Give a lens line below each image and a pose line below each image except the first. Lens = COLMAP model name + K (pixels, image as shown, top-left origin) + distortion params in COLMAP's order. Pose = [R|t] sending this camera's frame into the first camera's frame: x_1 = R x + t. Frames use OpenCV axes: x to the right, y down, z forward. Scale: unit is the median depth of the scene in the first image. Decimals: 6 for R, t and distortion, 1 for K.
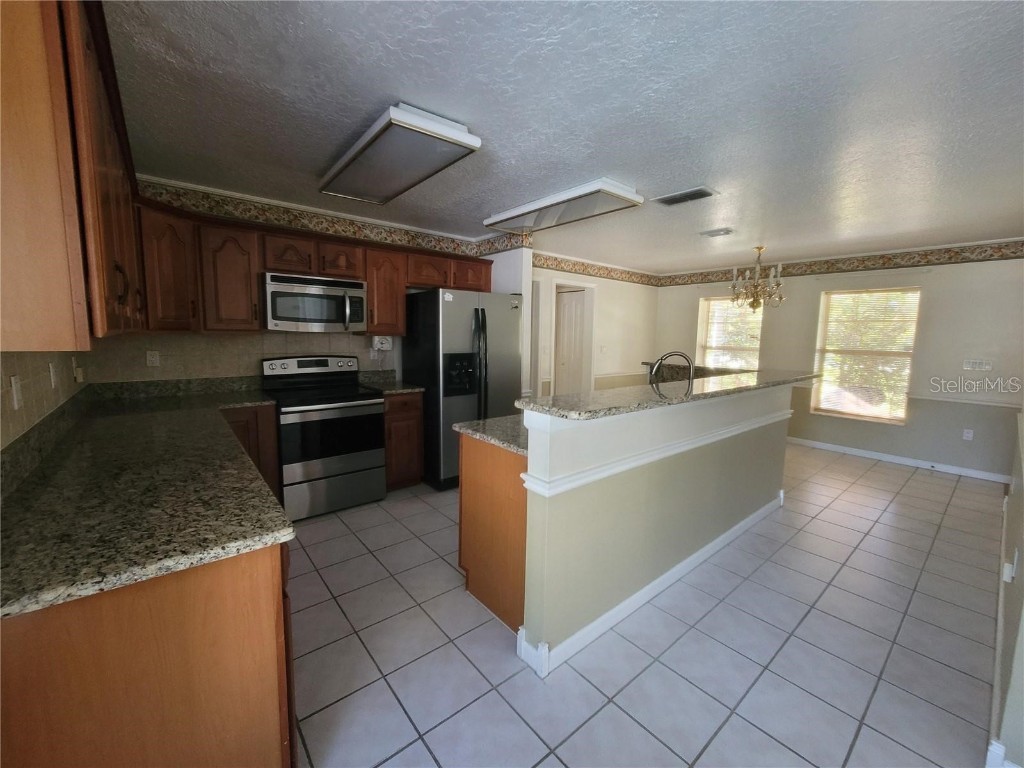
lens RADIAL K [[416.5, 0, 514.5], [0, 416.5, 382.4], [0, 0, 1]] dist [0.003110, 0.001420]
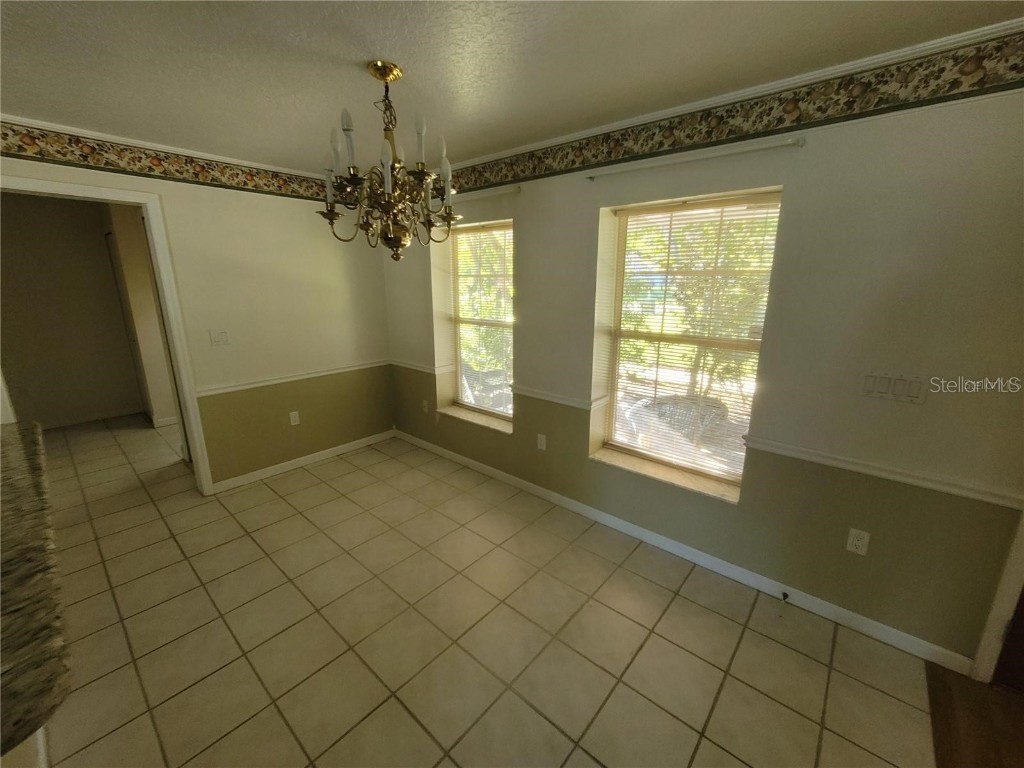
lens RADIAL K [[416.5, 0, 508.5], [0, 416.5, 381.2], [0, 0, 1]] dist [0.003110, 0.001420]
pose [[0.988322, -0.056956, 0.141335, 0.597267], [0.038347, 0.990633, 0.131056, -0.098318], [-0.147475, -0.124106, 0.981249, 0.575819]]
